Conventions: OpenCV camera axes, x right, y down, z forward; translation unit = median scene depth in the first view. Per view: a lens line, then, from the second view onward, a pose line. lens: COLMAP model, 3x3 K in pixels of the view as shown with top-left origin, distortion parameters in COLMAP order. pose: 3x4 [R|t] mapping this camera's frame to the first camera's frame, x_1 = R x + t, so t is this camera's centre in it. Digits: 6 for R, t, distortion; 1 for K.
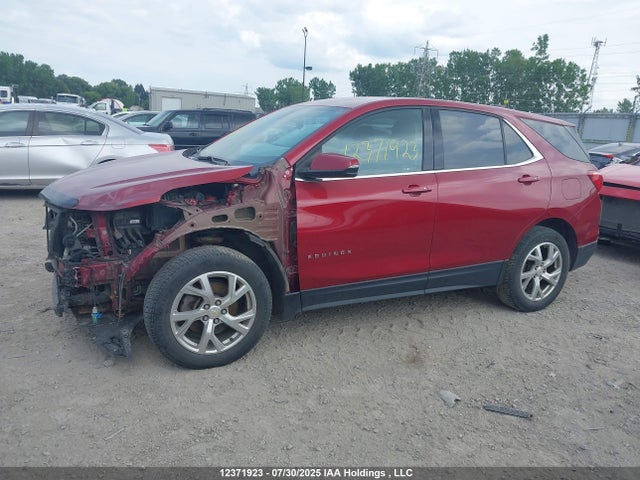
lens RADIAL K [[504.2, 0, 322.9], [0, 504.2, 245.5], [0, 0, 1]] dist [-0.006209, 0.003698]
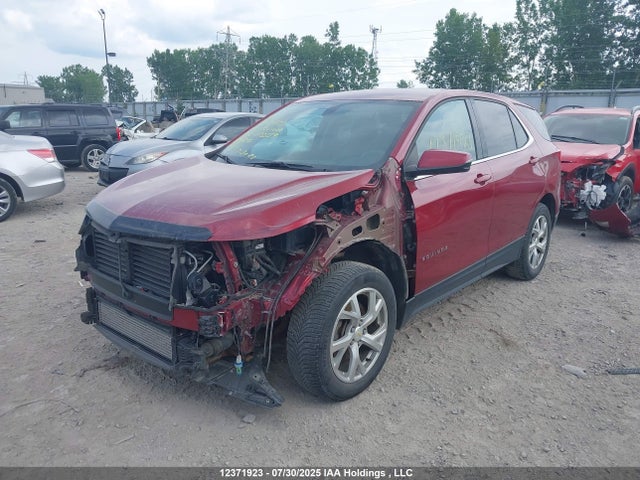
lens RADIAL K [[504.2, 0, 314.5], [0, 504.2, 239.2], [0, 0, 1]] dist [-0.006209, 0.003698]
pose [[0.931629, -0.126803, 0.340572, -0.463879], [0.121614, 0.991901, 0.036636, -0.063901], [-0.342459, 0.007287, 0.939504, 0.141201]]
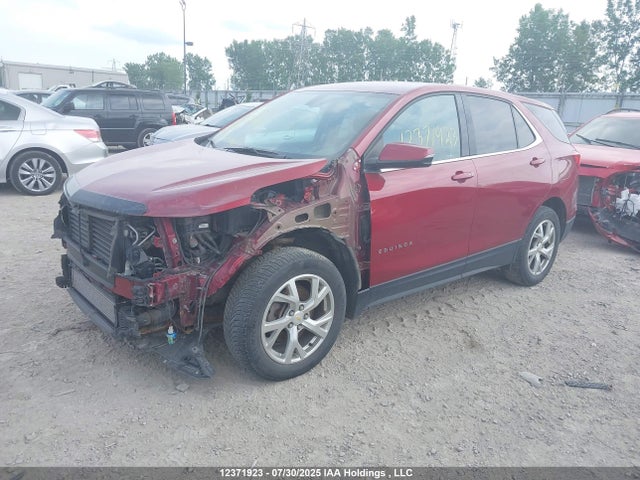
lens RADIAL K [[504.2, 0, 316.4], [0, 504.2, 238.7], [0, 0, 1]] dist [-0.006209, 0.003698]
pose [[0.973647, -0.062487, 0.219332, -0.304002], [0.055894, 0.997782, 0.036144, -0.036978], [-0.221104, -0.022932, 0.974981, 0.072065]]
